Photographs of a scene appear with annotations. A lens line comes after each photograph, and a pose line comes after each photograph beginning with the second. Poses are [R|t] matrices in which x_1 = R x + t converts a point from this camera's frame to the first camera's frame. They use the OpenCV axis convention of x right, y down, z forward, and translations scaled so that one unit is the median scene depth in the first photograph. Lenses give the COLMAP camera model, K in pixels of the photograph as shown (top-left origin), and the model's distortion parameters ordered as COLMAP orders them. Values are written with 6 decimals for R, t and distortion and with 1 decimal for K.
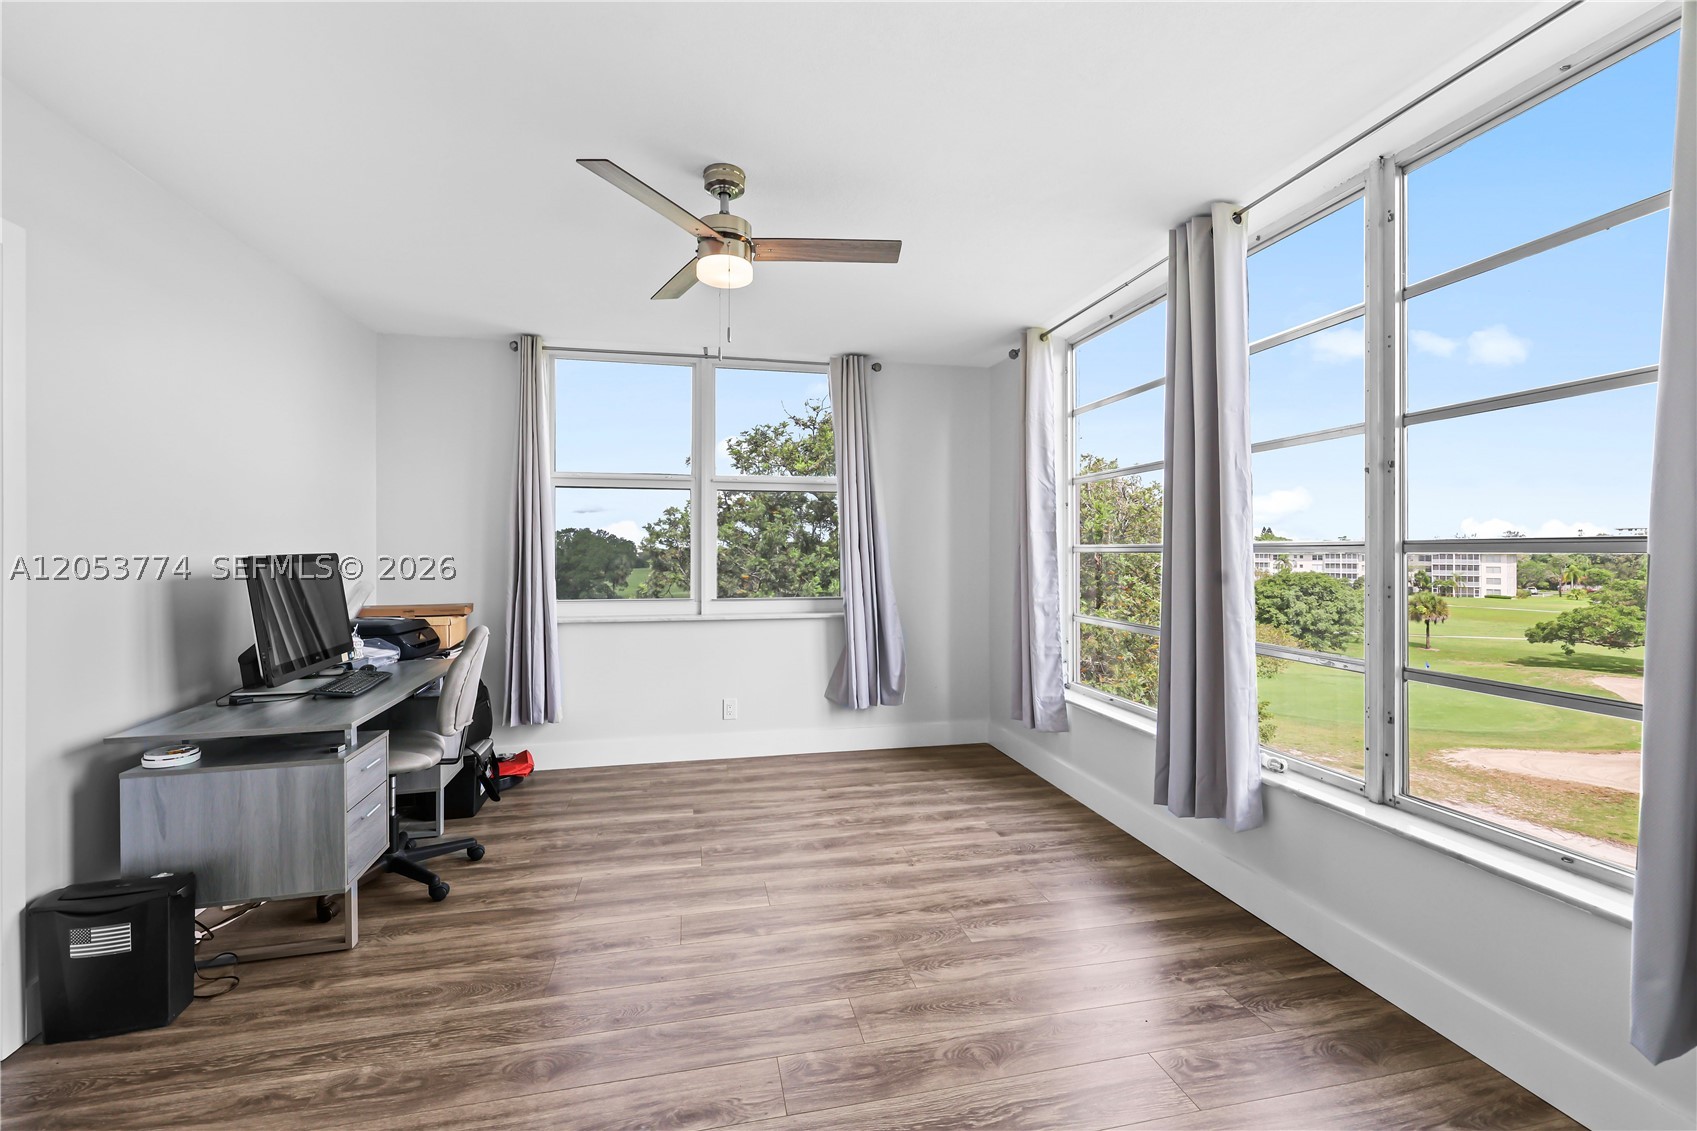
lens RADIAL K [[714.6, 0, 846.4], [0, 714.6, 556.2], [0, 0, 1]] dist [-0.000089, 0.000204]
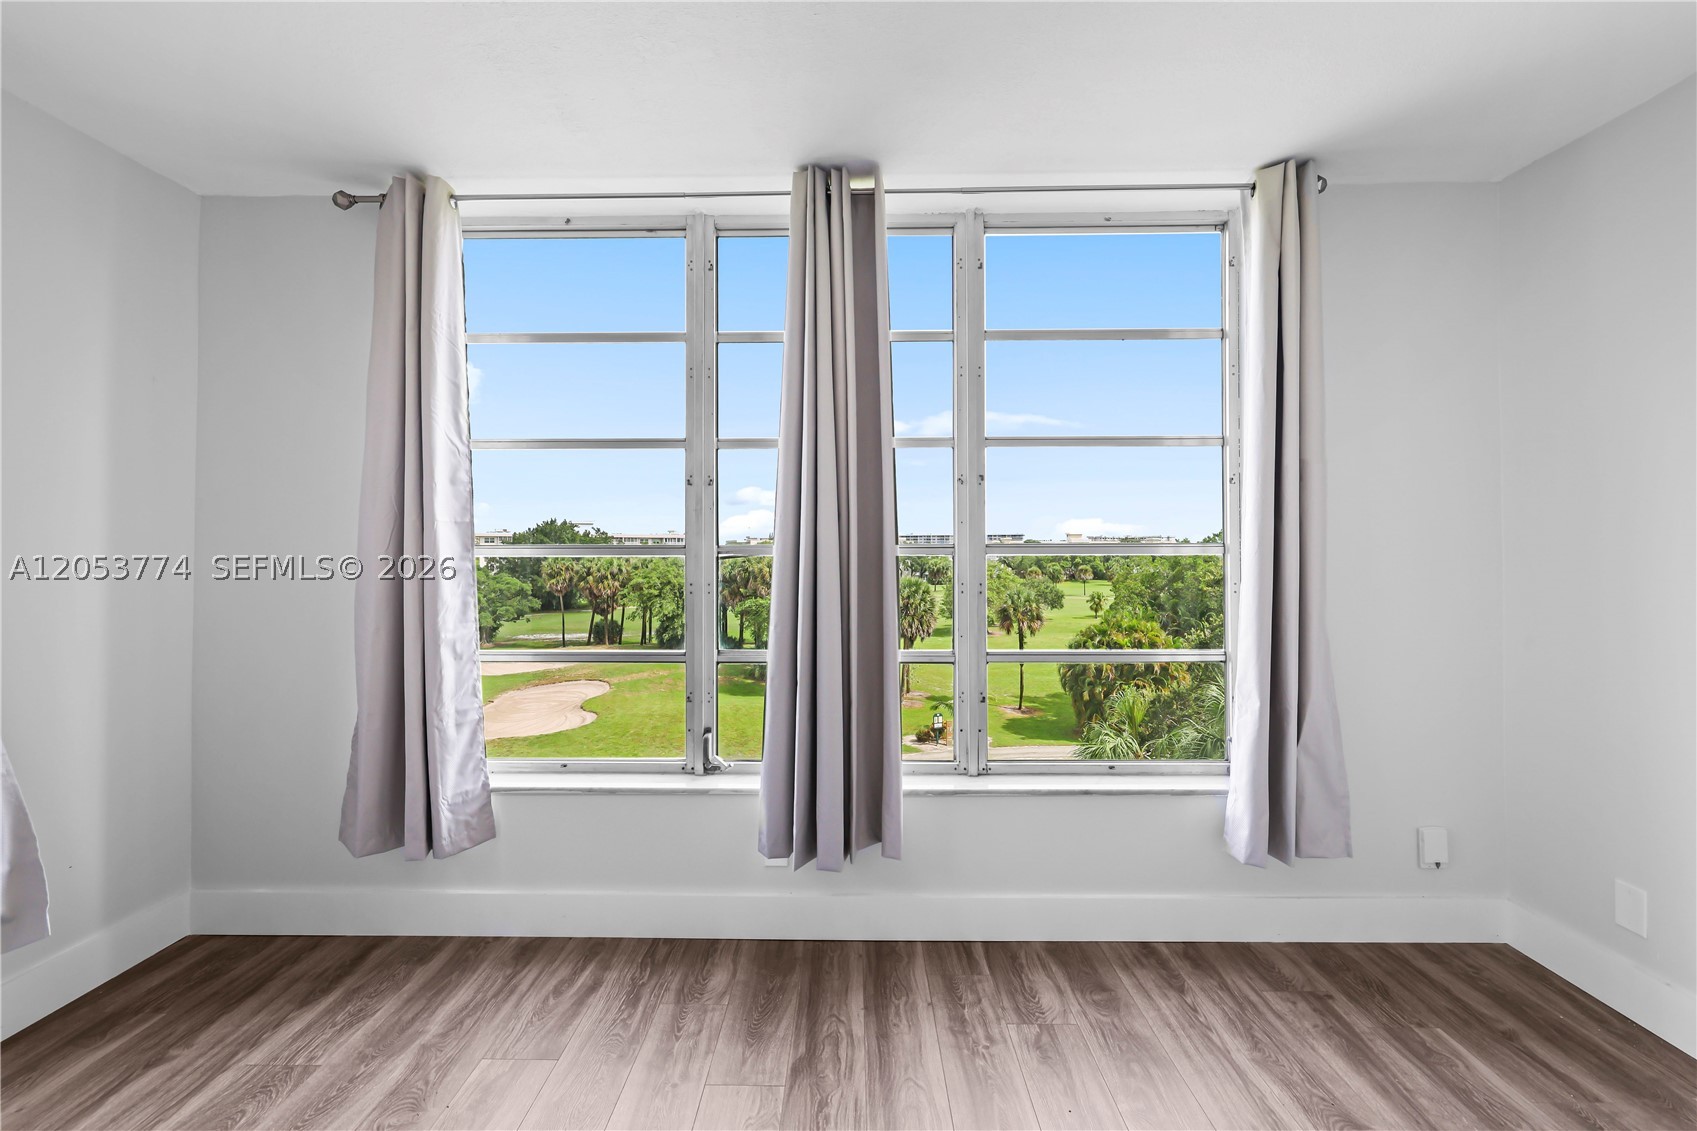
lens RADIAL K [[714.6, 0, 846.4], [0, 714.6, 556.2], [0, 0, 1]] dist [-0.000089, 0.000204]
pose [[0.231095, 0.006691, 0.972908, -0.252141], [0.008299, 0.999926, -0.008848, 0.003486], [-0.972896, 0.010119, 0.231022, 0.579831]]
